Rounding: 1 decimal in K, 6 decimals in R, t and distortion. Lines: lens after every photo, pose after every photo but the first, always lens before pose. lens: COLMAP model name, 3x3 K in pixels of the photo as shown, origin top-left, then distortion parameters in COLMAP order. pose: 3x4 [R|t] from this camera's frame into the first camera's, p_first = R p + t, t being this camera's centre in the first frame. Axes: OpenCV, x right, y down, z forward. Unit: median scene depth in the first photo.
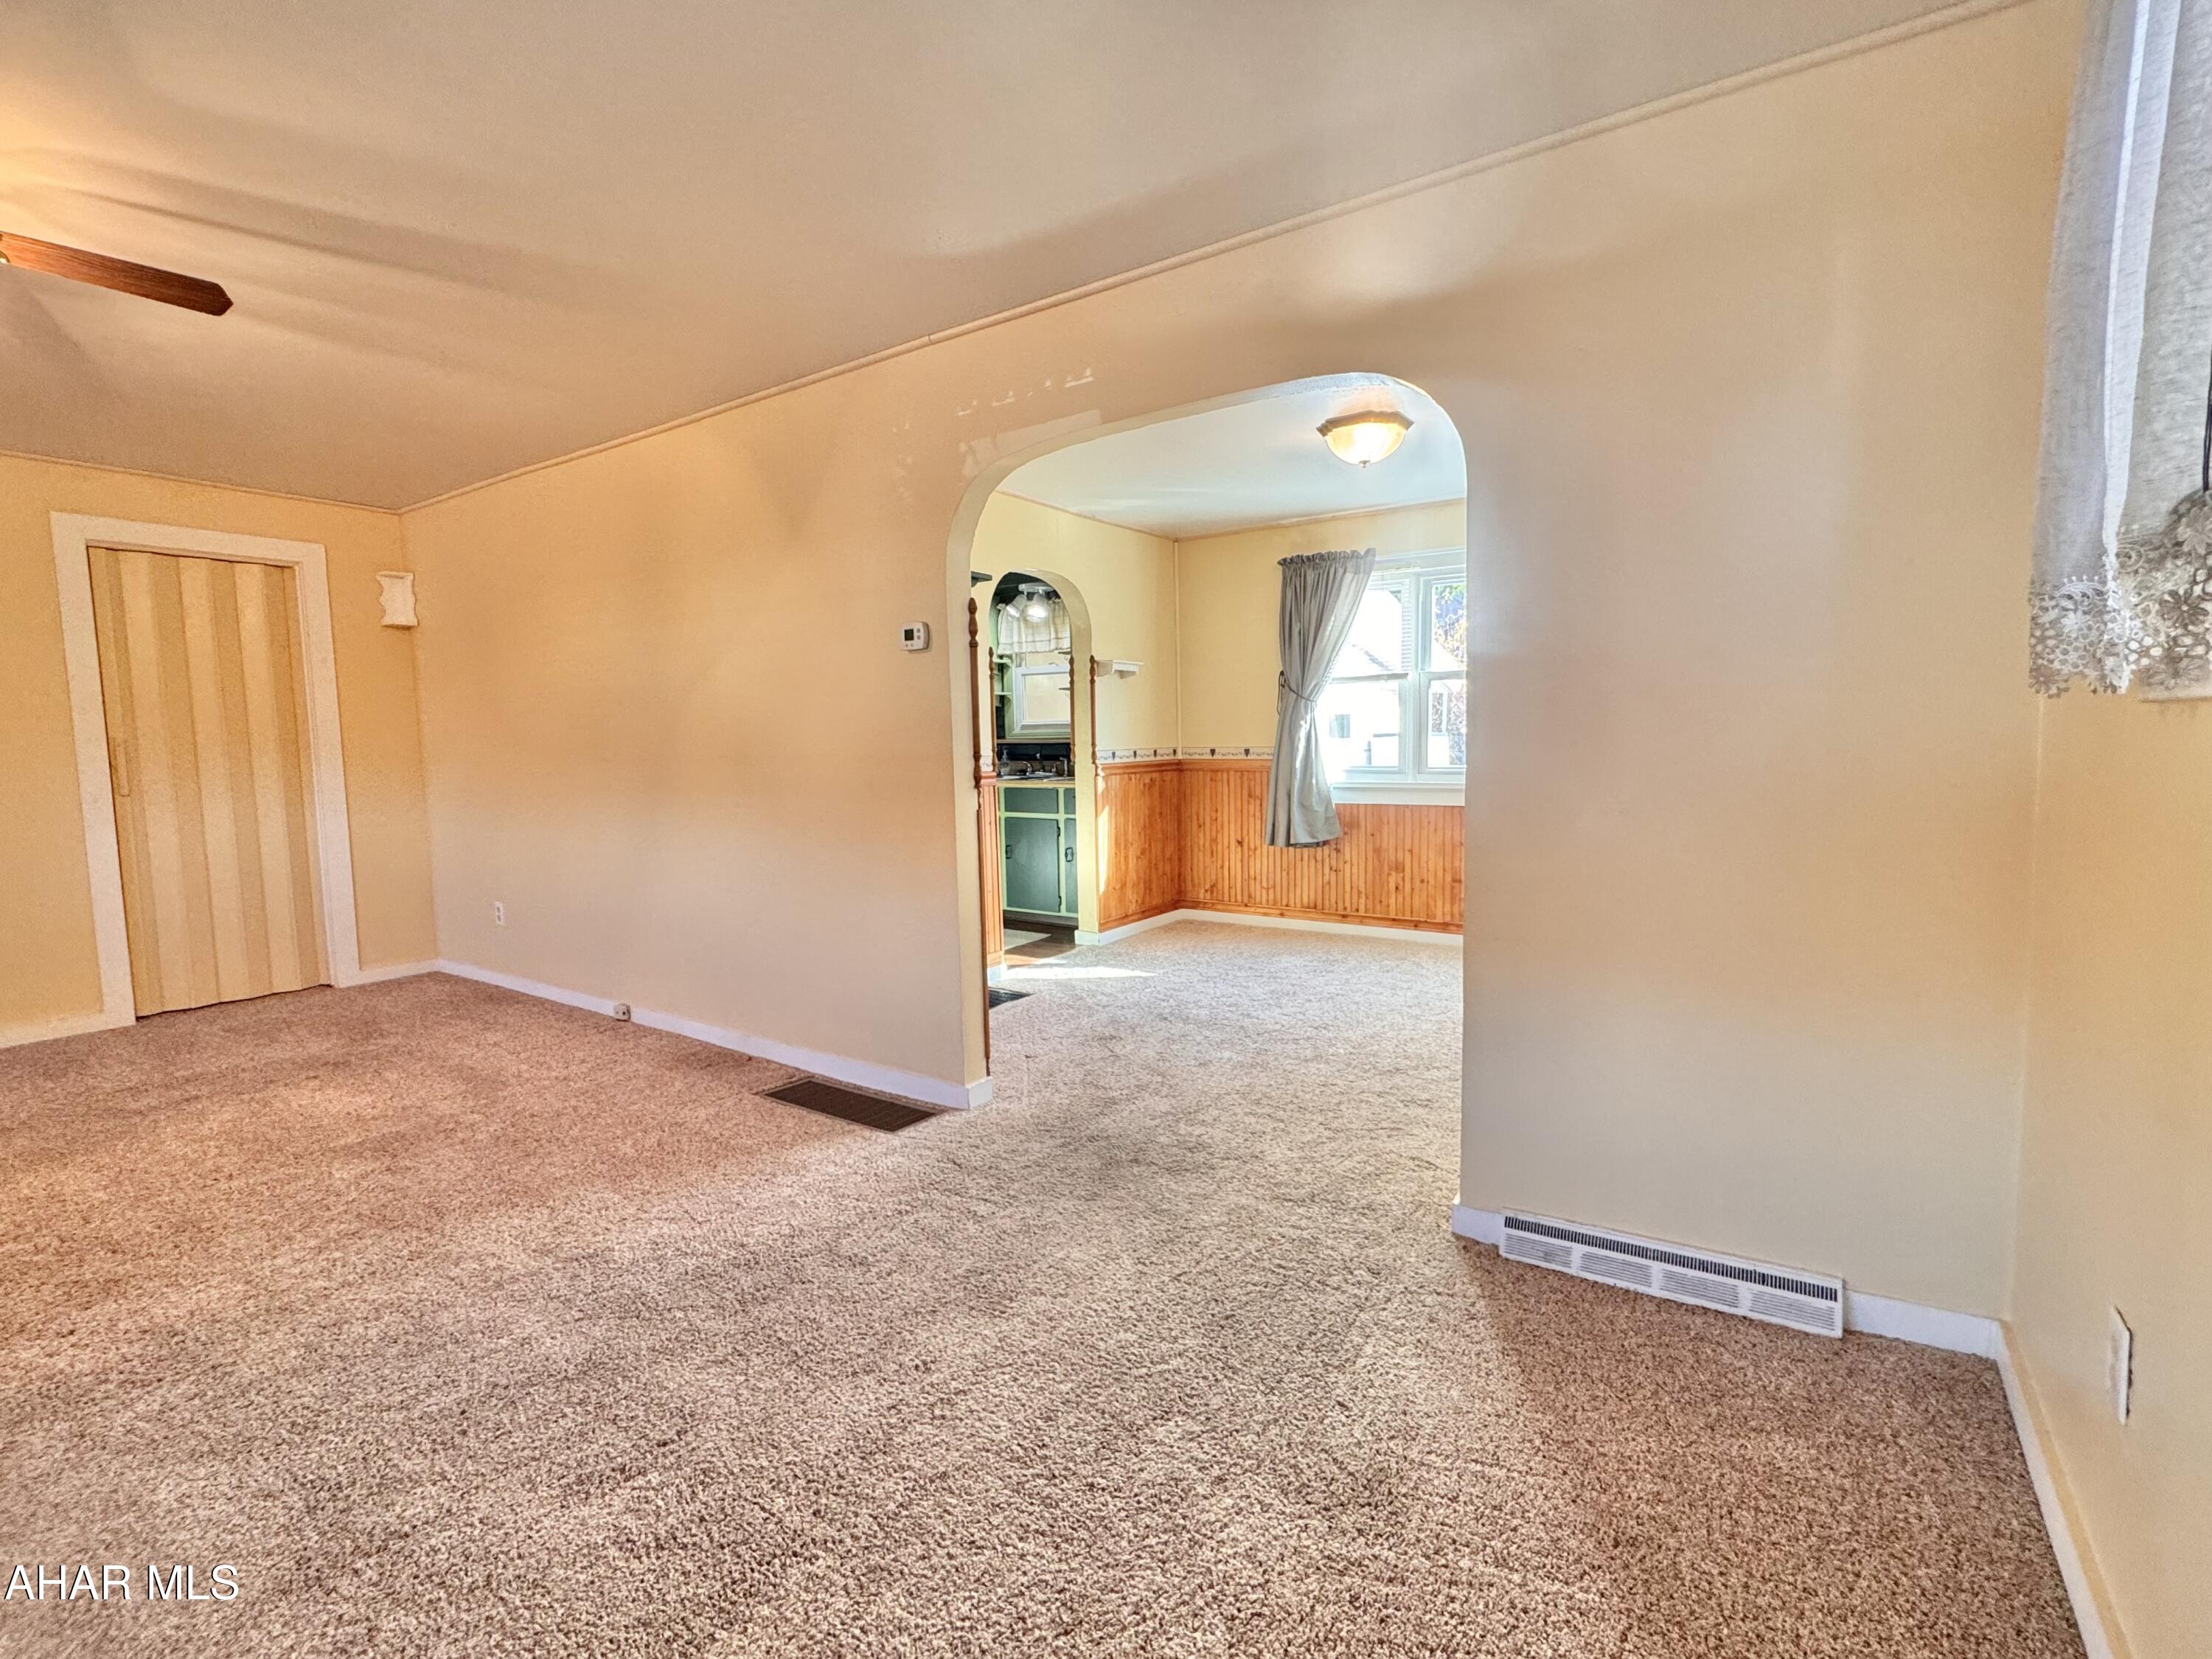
lens RADIAL K [[1025.0, 0, 1105.1], [0, 1025.0, 830.4], [0, 0, 1]] dist [-0.000858, -0.000031]
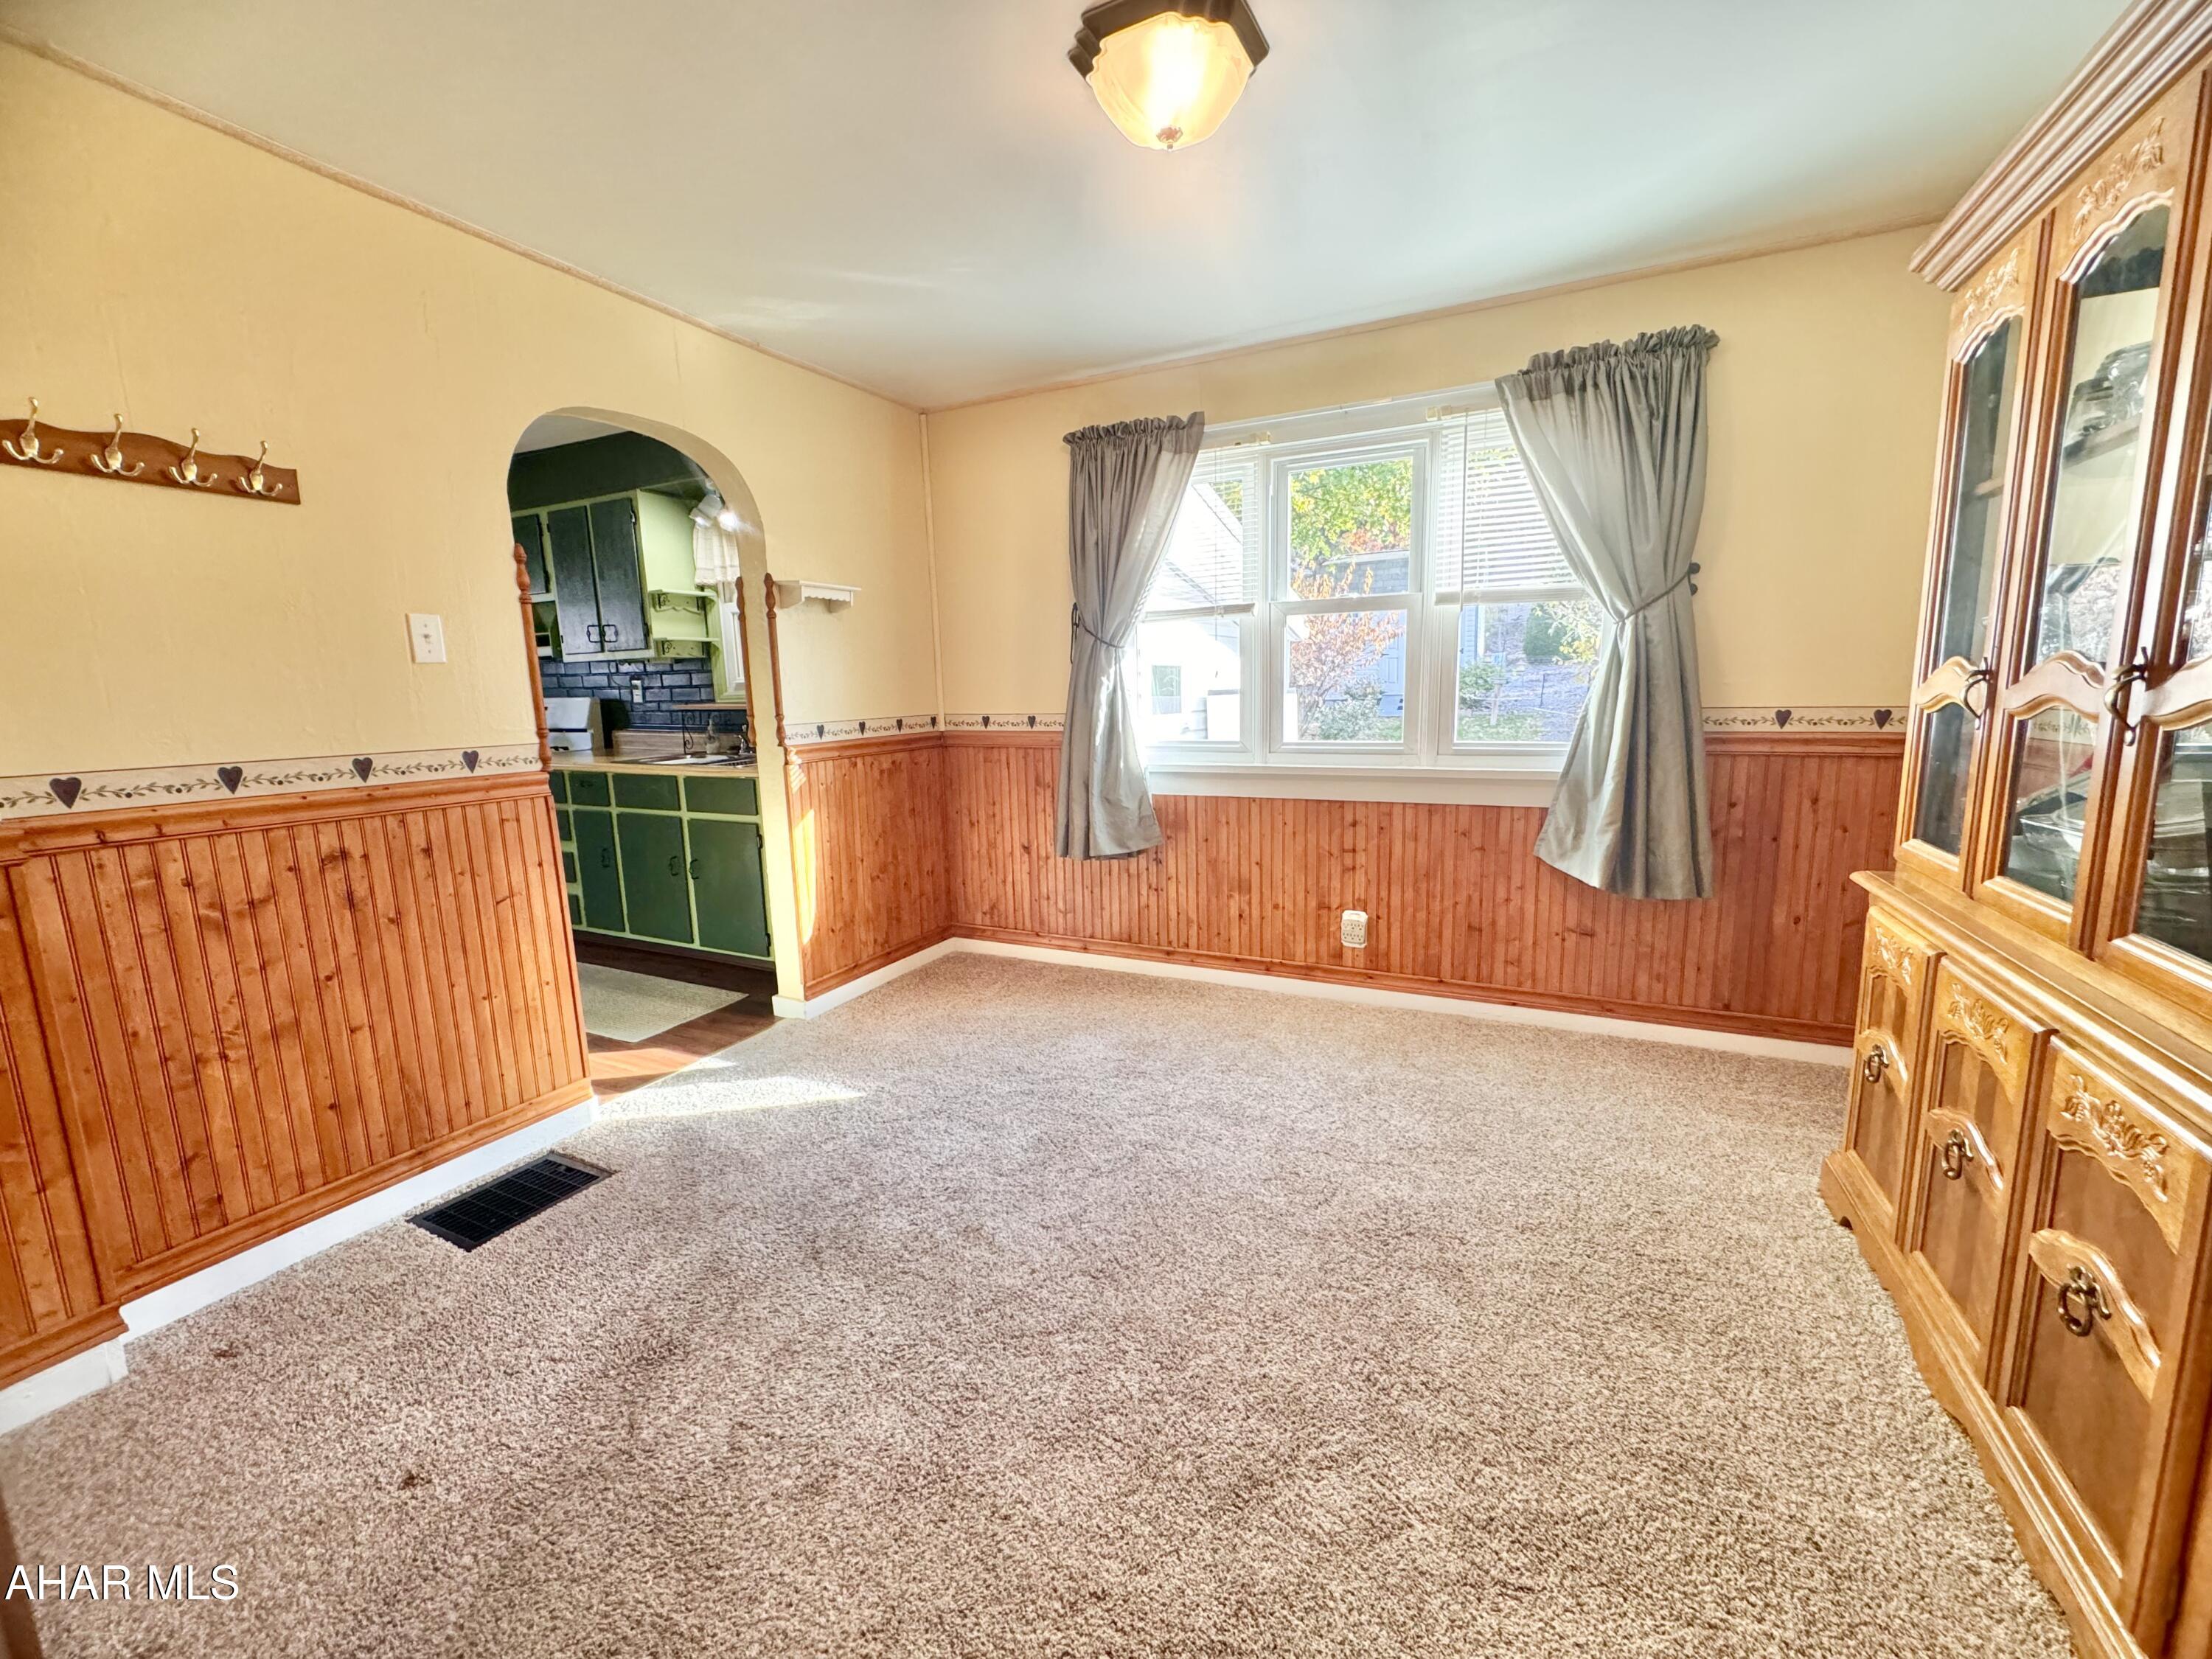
lens RADIAL K [[888.8, 0, 1108.8], [0, 888.8, 824.3], [0, 0, 1]] dist [0.001755, 0.000811]
pose [[0.990776, -0.027506, 0.132690, 0.113204], [0.019275, 0.997832, 0.062922, -0.045259], [-0.134133, -0.059784, 0.989158, 0.403237]]
